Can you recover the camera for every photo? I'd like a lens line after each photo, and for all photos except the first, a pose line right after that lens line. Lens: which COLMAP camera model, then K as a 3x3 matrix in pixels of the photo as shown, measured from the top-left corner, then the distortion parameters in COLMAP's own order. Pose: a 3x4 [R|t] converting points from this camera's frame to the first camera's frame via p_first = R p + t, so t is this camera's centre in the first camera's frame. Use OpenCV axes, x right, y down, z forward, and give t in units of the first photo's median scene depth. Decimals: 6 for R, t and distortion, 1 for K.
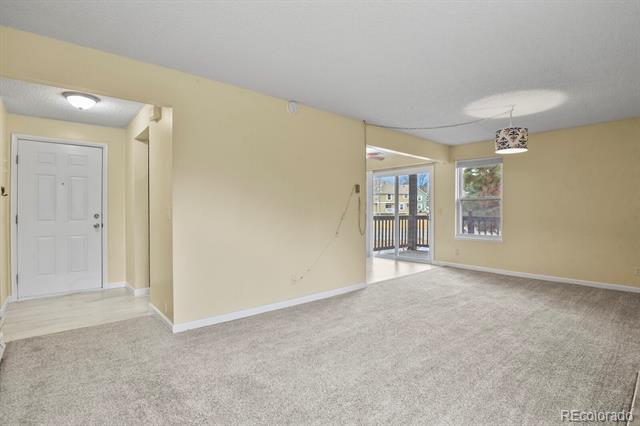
lens RADIAL K [[313.7, 0, 322.9], [0, 313.7, 211.2], [0, 0, 1]] dist [-0.009753, -0.000536]
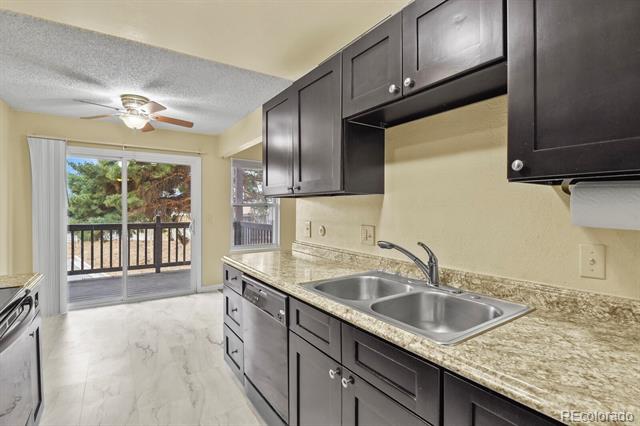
lens RADIAL K [[310.5, 0, 324.0], [0, 310.5, 211.5], [0, 0, 1]] dist [-0.012726, -0.000288]
pose [[0.117927, -0.004103, 0.993014, -0.334452], [-0.001068, 0.999990, 0.004259, -0.022484], [-0.993022, -0.001563, 0.117922, 0.640119]]
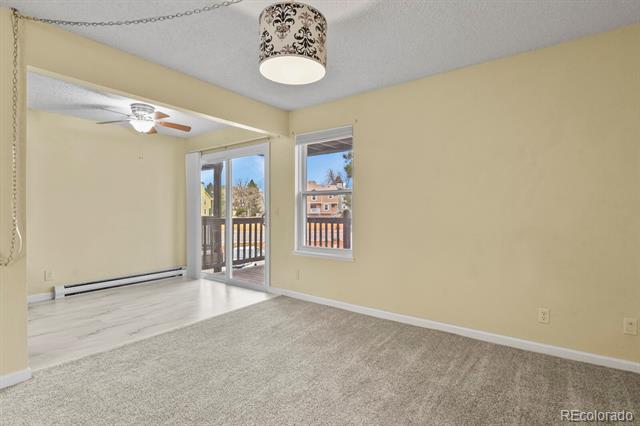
lens RADIAL K [[313.7, 0, 322.9], [0, 313.7, 211.2], [0, 0, 1]] dist [-0.009753, -0.000536]
pose [[0.976689, 0.001586, 0.214655, 0.327475], [-0.001483, 0.999999, -0.000641, -0.000308], [-0.214656, 0.000308, 0.976690, 0.339779]]
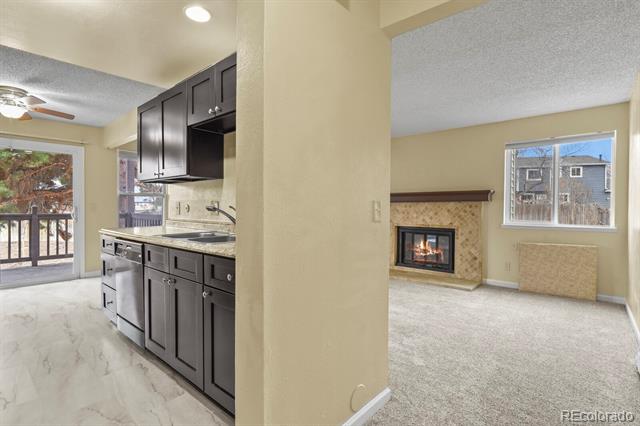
lens RADIAL K [[315.9, 0, 319.9], [0, 315.9, 211.6], [0, 0, 1]] dist [-0.015387, -0.000083]
pose [[-0.136520, -0.008584, 0.990600, -0.481549], [-0.002497, 0.999962, 0.008321, 0.002652], [-0.990634, -0.001337, -0.136536, 0.546831]]
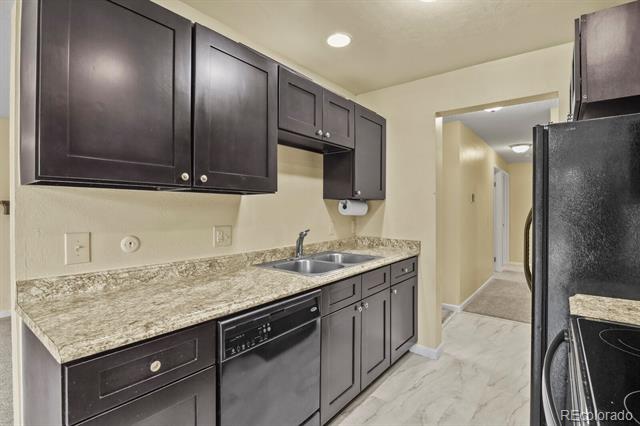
lens RADIAL K [[313.7, 0, 322.9], [0, 313.7, 211.2], [0, 0, 1]] dist [-0.009753, -0.000536]
pose [[-0.980146, 0.005751, -0.198193, -0.056989], [0.004772, 0.999974, 0.005419, -0.022510], [0.198219, 0.004365, -0.980148, 0.947052]]
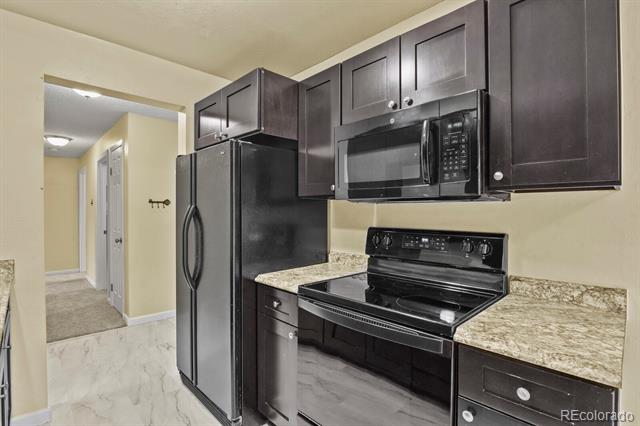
lens RADIAL K [[310.5, 0, 324.0], [0, 310.5, 211.5], [0, 0, 1]] dist [-0.012726, -0.000288]
pose [[0.059508, 0.010542, -0.998172, 0.015894], [0.000110, 0.999944, 0.010567, -0.024891], [0.998228, -0.000738, 0.059504, 0.815469]]
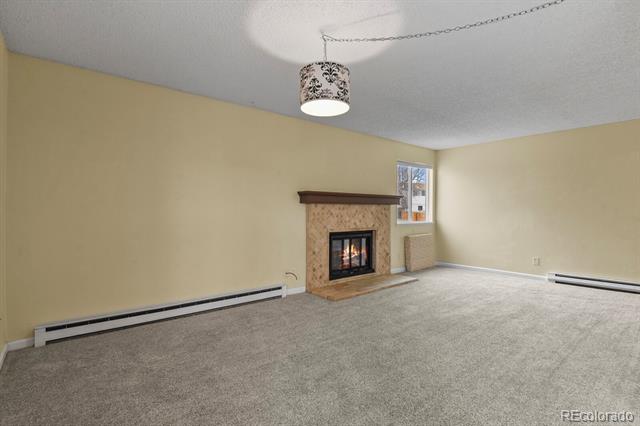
lens RADIAL K [[319.4, 0, 322.7], [0, 319.4, 211.4], [0, 0, 1]] dist [-0.021952, -0.001106]
pose [[-0.999943, -0.000454, 0.010685, 0.350630], [-0.000404, 0.999989, 0.004750, -0.002053], [-0.010687, 0.004745, -0.999932, 0.941978]]
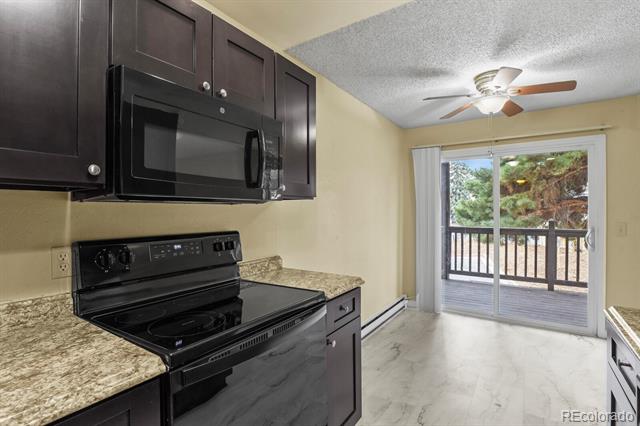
lens RADIAL K [[310.5, 0, 324.0], [0, 310.5, 211.5], [0, 0, 1]] dist [-0.012726, -0.000288]
pose [[0.962886, 0.003715, 0.269882, -0.194252], [-0.003265, 0.999992, -0.002118, -0.023775], [-0.269888, 0.001159, 0.962891, 0.671755]]
